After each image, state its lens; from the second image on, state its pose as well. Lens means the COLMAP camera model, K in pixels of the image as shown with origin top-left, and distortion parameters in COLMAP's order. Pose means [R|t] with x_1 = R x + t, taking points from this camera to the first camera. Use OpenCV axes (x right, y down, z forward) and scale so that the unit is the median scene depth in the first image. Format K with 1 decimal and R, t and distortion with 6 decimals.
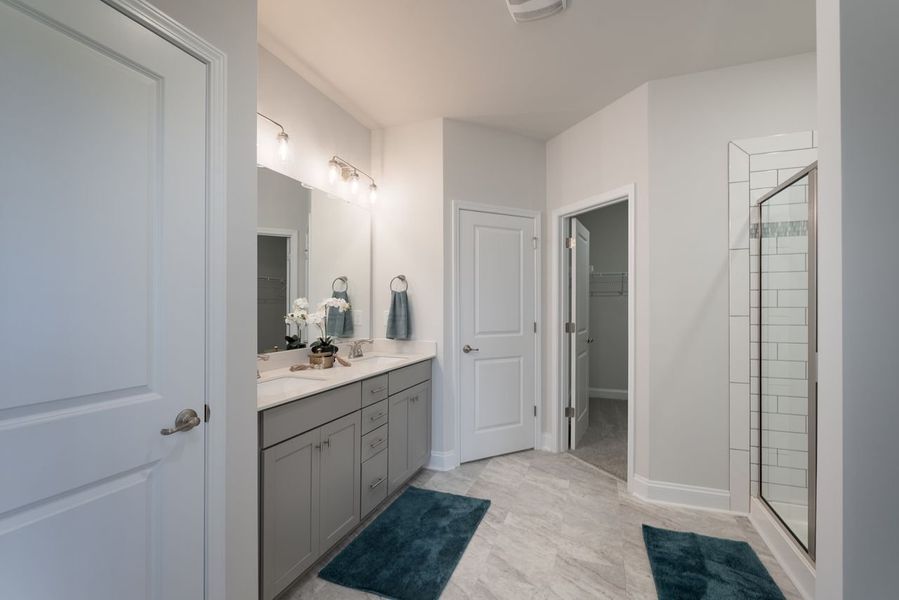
lens RADIAL K [[402.0, 0, 449.5], [0, 402.0, 302.6], [0, 0, 1]] dist [0.000183, 0.000100]
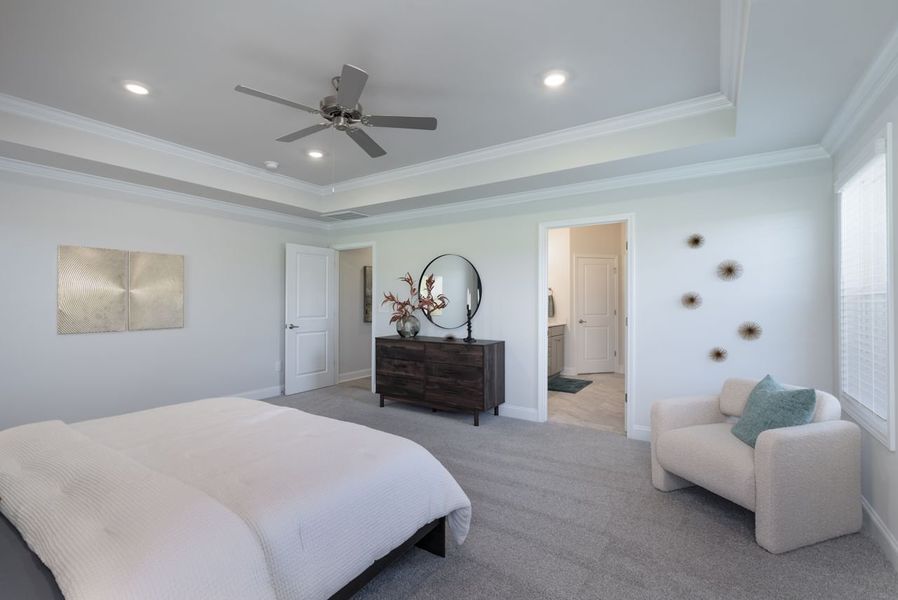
lens RADIAL K [[401.6, 0, 449.0], [0, 401.6, 302.6], [0, 0, 1]] dist [0.000183, 0.000100]
pose [[0.973841, -0.001214, -0.227226, -0.158669], [0.002069, 0.999992, 0.003523, 0.004712], [0.227219, -0.003900, 0.973836, -1.295906]]
